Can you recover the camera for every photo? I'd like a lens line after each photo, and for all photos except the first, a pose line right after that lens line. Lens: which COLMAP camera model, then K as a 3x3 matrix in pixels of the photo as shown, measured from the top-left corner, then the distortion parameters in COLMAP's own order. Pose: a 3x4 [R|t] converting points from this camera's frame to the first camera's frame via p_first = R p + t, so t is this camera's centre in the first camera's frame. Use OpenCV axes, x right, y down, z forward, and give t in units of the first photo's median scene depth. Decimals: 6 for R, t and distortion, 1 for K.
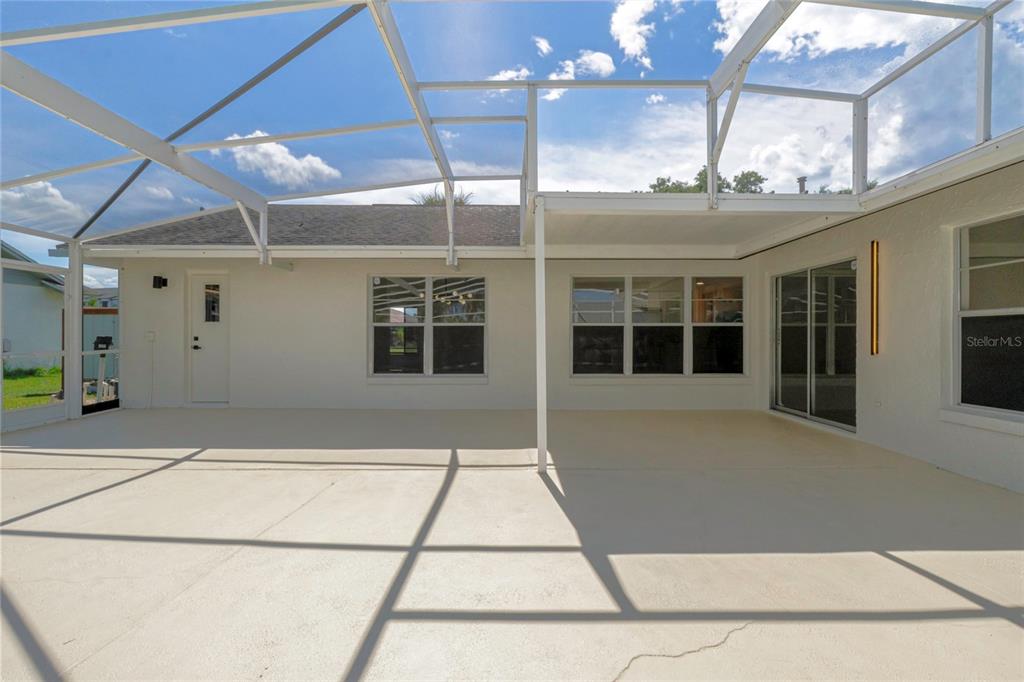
lens RADIAL K [[468.2, 0, 511.7], [0, 468.2, 338.6], [0, 0, 1]] dist [-0.000867, -0.000422]
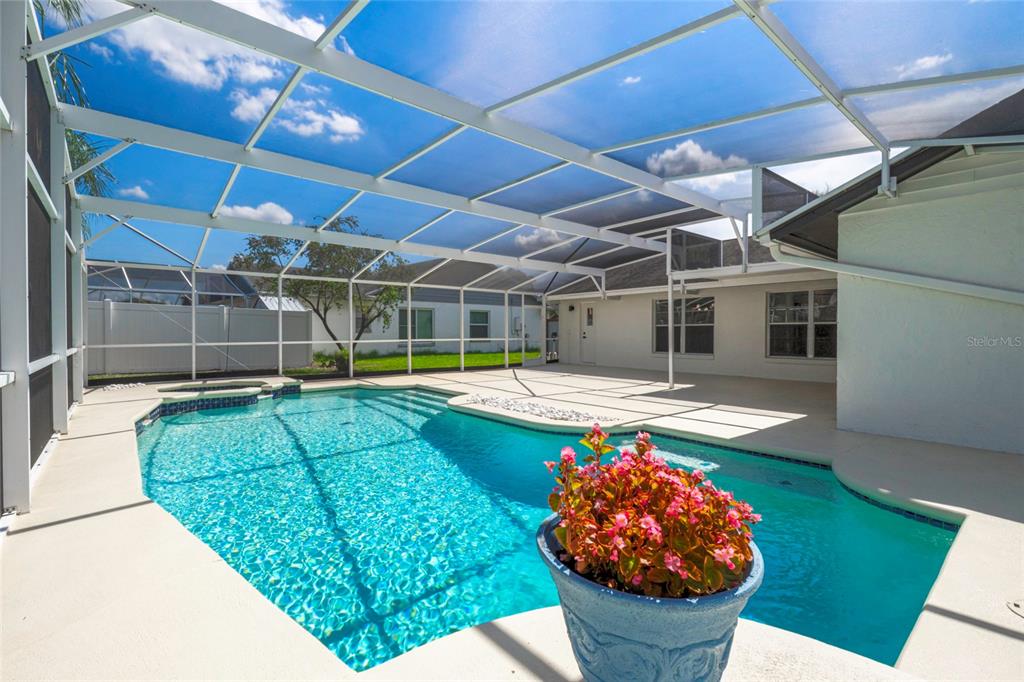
lens RADIAL K [[468.2, 0, 514.3], [0, 468.2, 337.8], [0, 0, 1]] dist [-0.000867, -0.000422]
pose [[0.645450, 0.008129, -0.763759, 0.780524], [-0.005200, 0.999967, 0.006249, 0.011305], [0.763785, -0.000062, 0.645471, -0.656102]]
